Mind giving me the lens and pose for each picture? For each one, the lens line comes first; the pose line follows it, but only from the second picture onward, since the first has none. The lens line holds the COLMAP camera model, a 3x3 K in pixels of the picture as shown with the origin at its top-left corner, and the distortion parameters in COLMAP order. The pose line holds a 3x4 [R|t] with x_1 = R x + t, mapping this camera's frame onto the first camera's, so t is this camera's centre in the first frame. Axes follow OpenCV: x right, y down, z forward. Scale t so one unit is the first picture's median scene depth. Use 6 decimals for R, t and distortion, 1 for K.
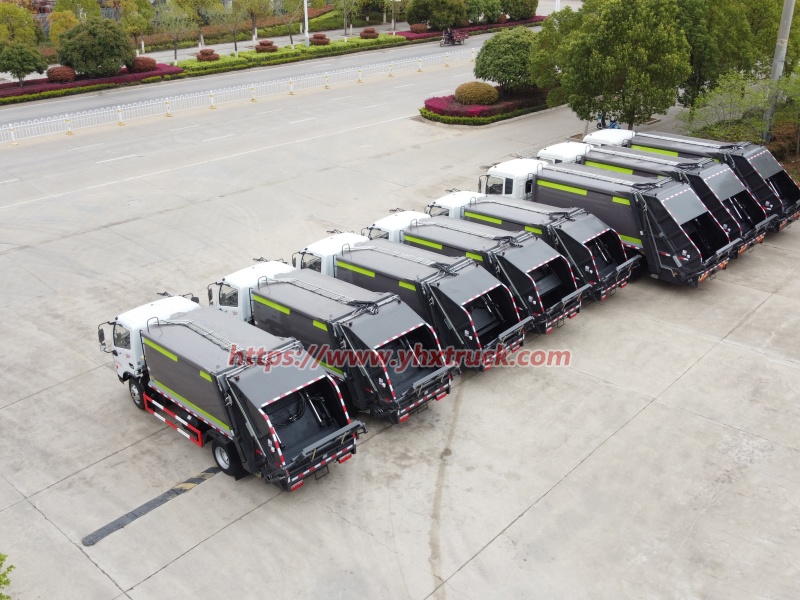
lens RADIAL K [[815.7, 0, 400.0], [0, 815.7, 300.0], [0, 0, 1]] dist [0.009777, -0.060374]
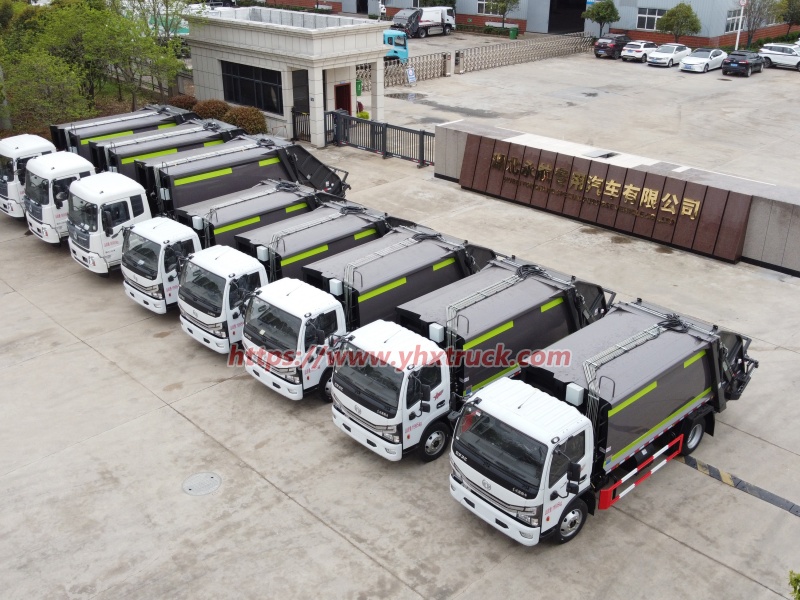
lens RADIAL K [[815.7, 0, 400.0], [0, 815.7, 300.0], [0, 0, 1]] dist [0.009777, -0.060374]
pose [[0.073982, -0.414671, 0.906959, -0.685446], [0.418066, 0.838575, 0.349303, -0.264463], [-0.905399, 0.353327, 0.235399, 0.706439]]
